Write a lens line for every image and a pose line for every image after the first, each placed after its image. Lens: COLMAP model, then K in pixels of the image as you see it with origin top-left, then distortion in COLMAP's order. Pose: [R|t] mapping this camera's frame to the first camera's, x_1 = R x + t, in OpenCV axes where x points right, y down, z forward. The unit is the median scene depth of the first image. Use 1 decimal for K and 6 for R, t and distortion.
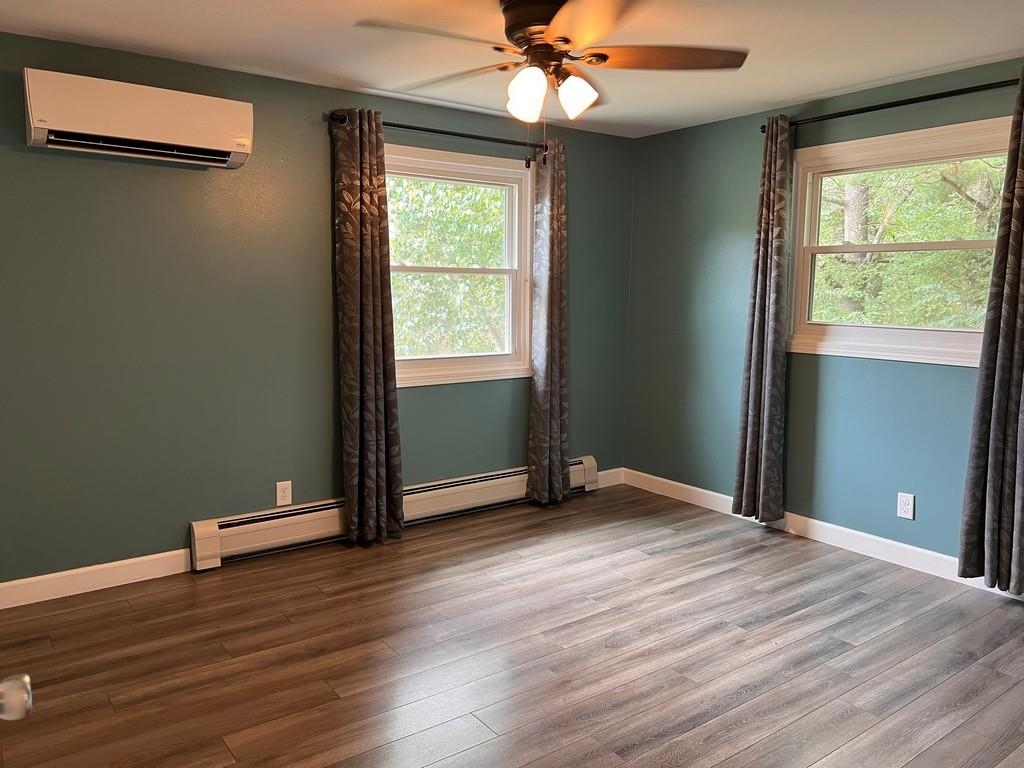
lens RADIAL K [[764.1, 0, 515.7], [0, 764.1, 385.3], [0, 0, 1]] dist [0.035118, -0.039707]
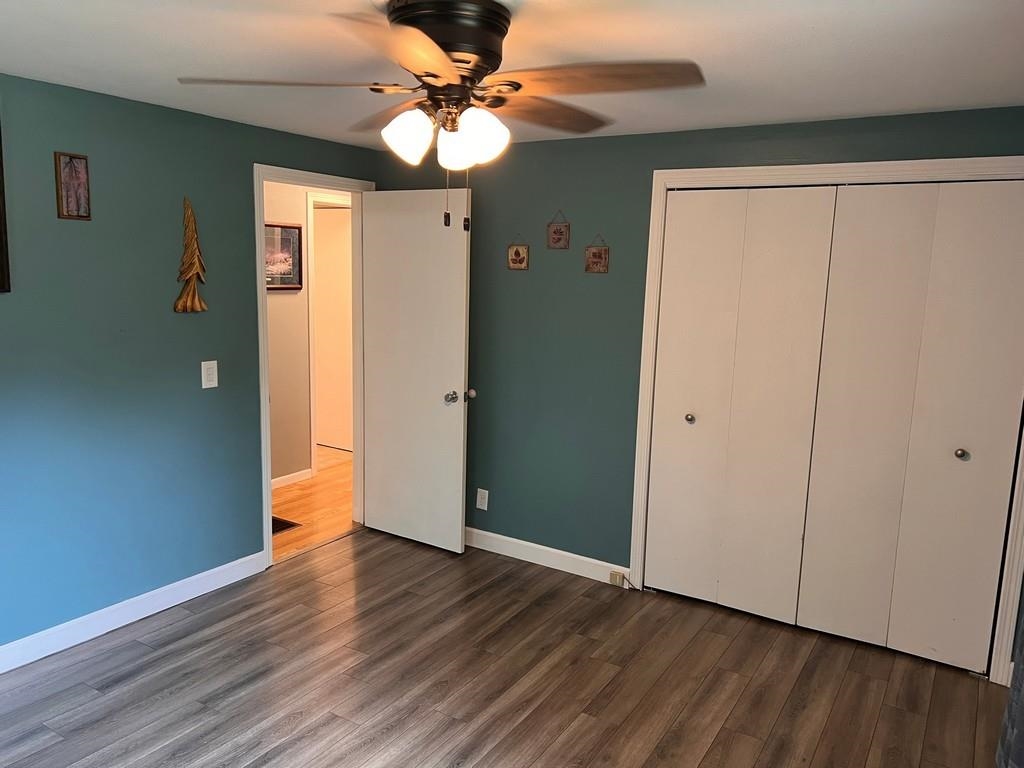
lens RADIAL K [[764.1, 0, 512.2], [0, 764.1, 384.7], [0, 0, 1]] dist [0.035118, -0.039707]
pose [[-0.928052, 0.019175, -0.371956, 0.259689], [-0.085410, 0.961104, 0.262648, -0.322183], [0.362525, 0.275520, -0.890317, 1.667186]]
